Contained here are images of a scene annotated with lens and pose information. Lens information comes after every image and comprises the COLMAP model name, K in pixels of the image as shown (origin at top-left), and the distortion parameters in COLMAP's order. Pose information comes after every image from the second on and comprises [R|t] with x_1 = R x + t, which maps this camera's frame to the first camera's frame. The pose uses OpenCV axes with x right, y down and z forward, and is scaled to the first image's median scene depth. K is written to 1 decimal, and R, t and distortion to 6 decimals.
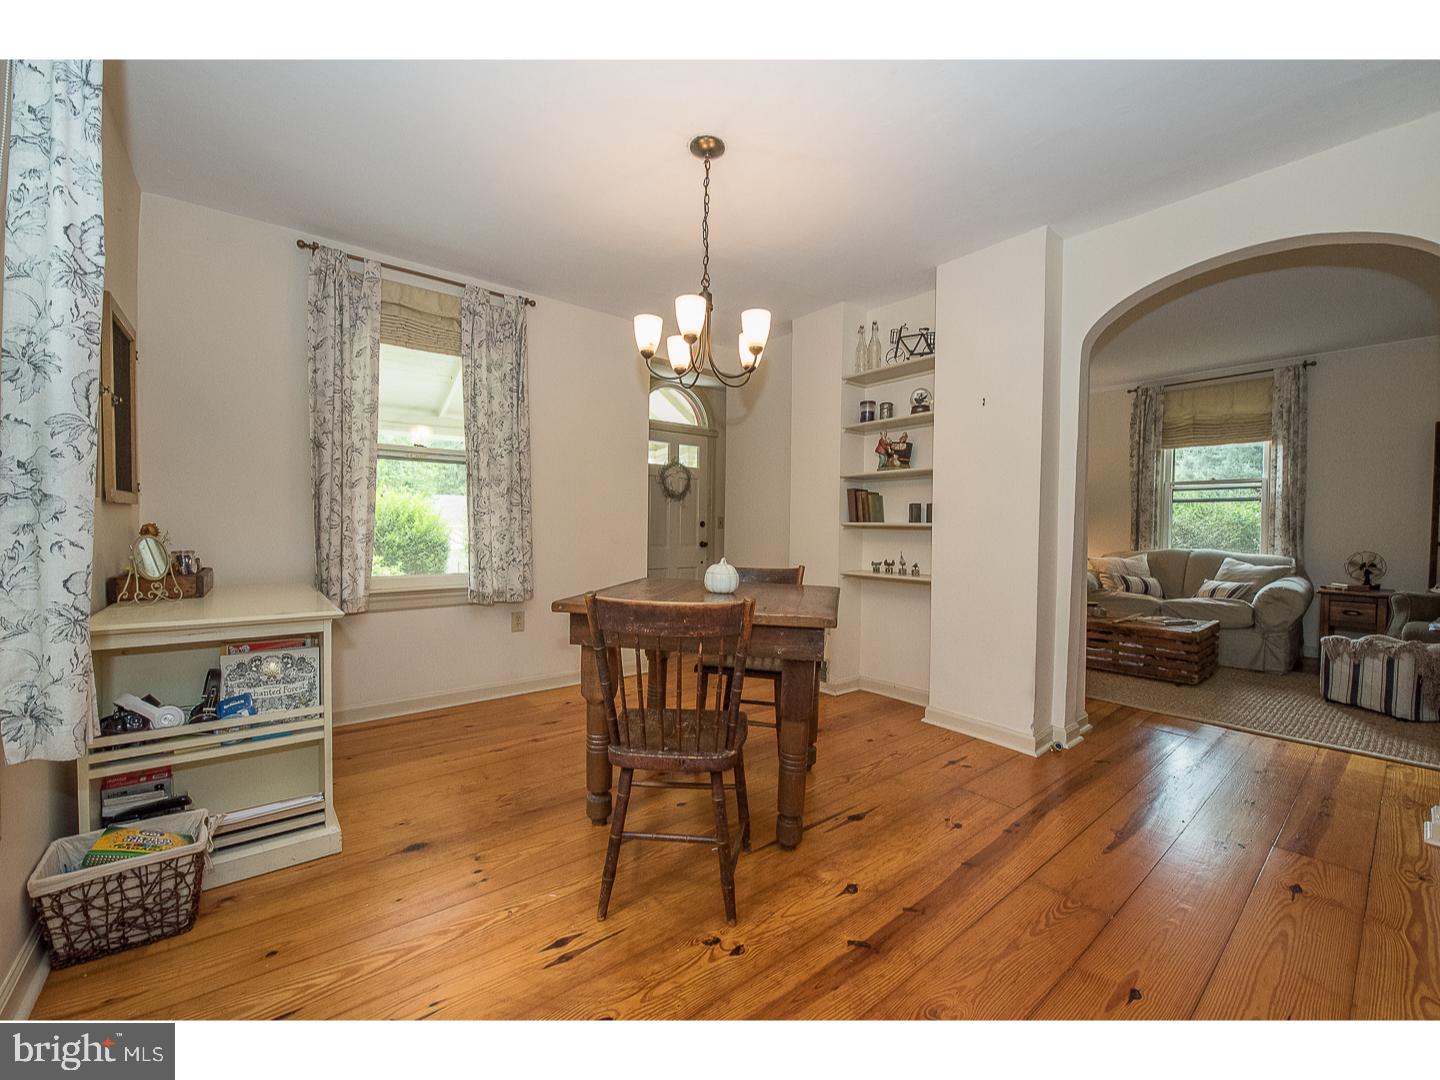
lens RADIAL K [[577.7, 0, 718.7], [0, 577.7, 541.5], [0, 0, 1]] dist [-0.015768, -0.002031]
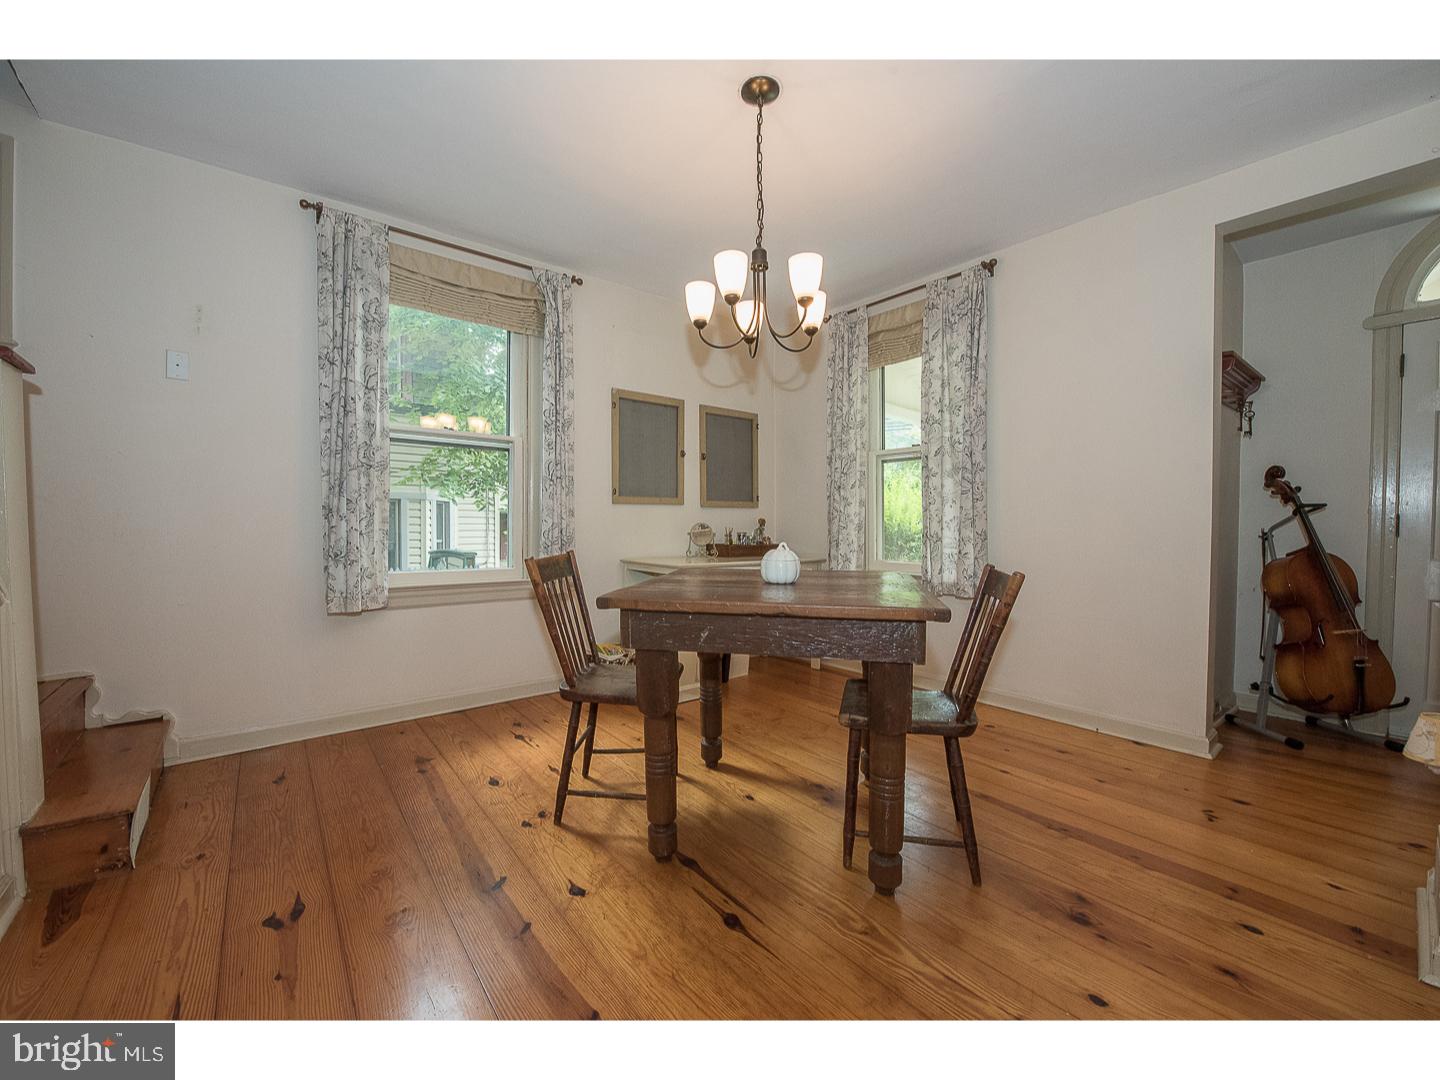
lens RADIAL K [[577.7, 0, 721.8], [0, 577.7, 535.7], [0, 0, 1]] dist [-0.015768, -0.002031]
pose [[0.024761, 0.005351, -0.999679, 0.578465], [-0.028843, 0.999573, 0.004636, 0.012005], [0.999277, 0.028719, 0.024905, 0.603380]]
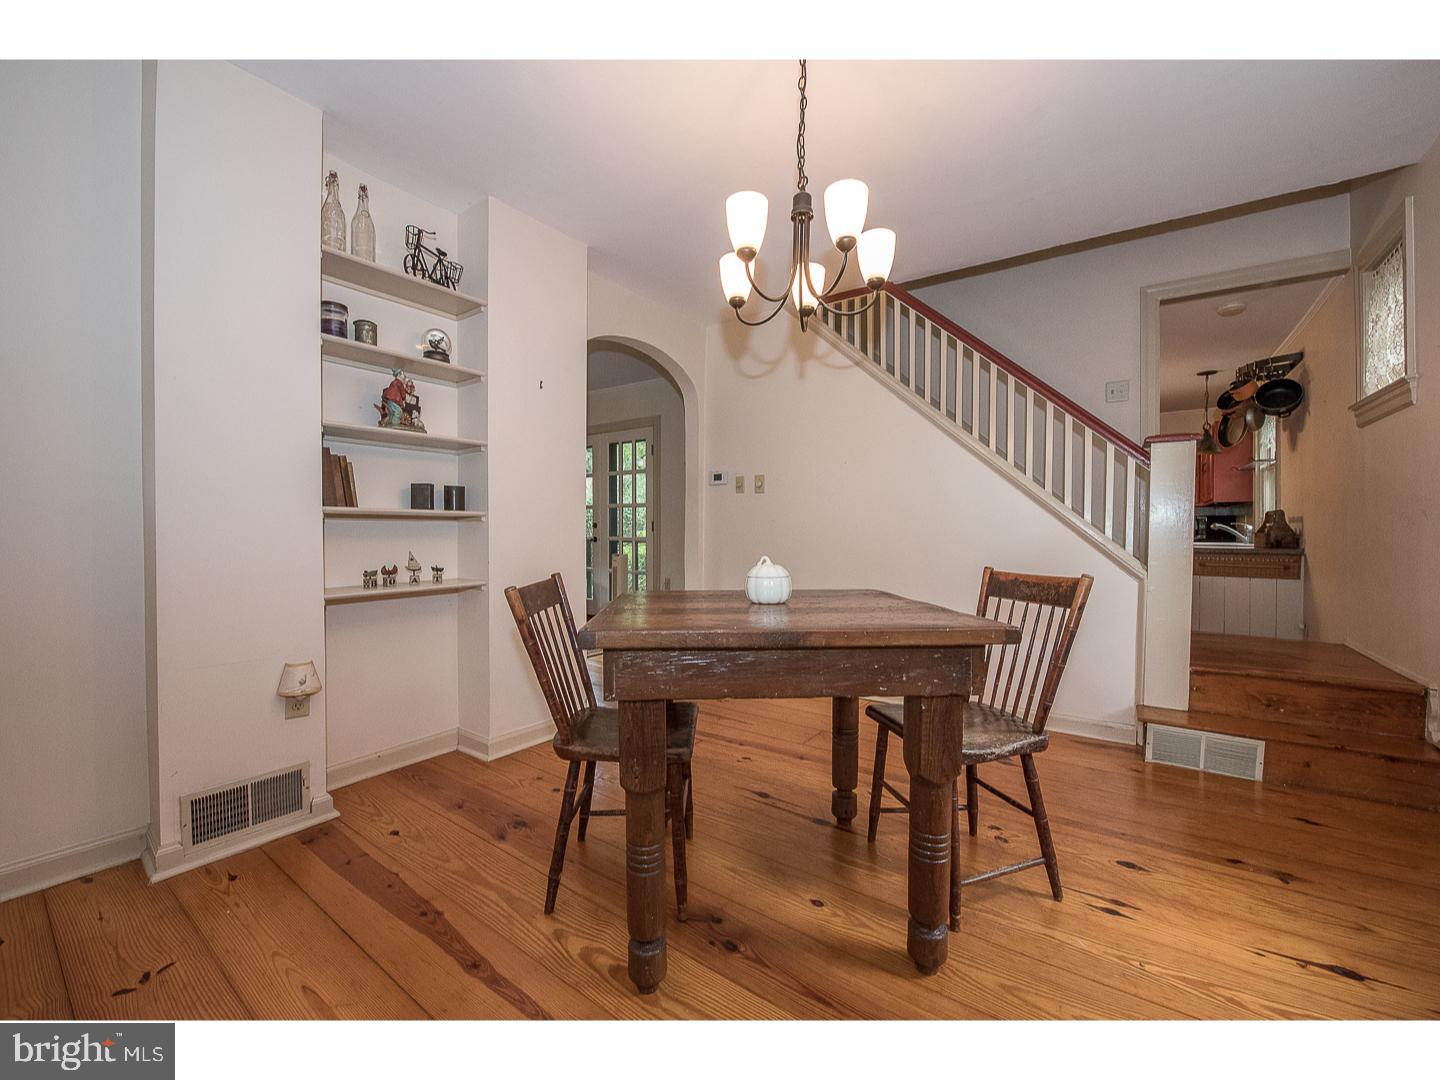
lens RADIAL K [[577.7, 0, 719.0], [0, 577.7, 544.1], [0, 0, 1]] dist [-0.015768, -0.002031]
pose [[-0.284638, -0.034255, 0.958023, -0.456510], [0.020910, 0.998902, 0.041929, -0.012444], [-0.958407, 0.031967, -0.283610, 0.856305]]
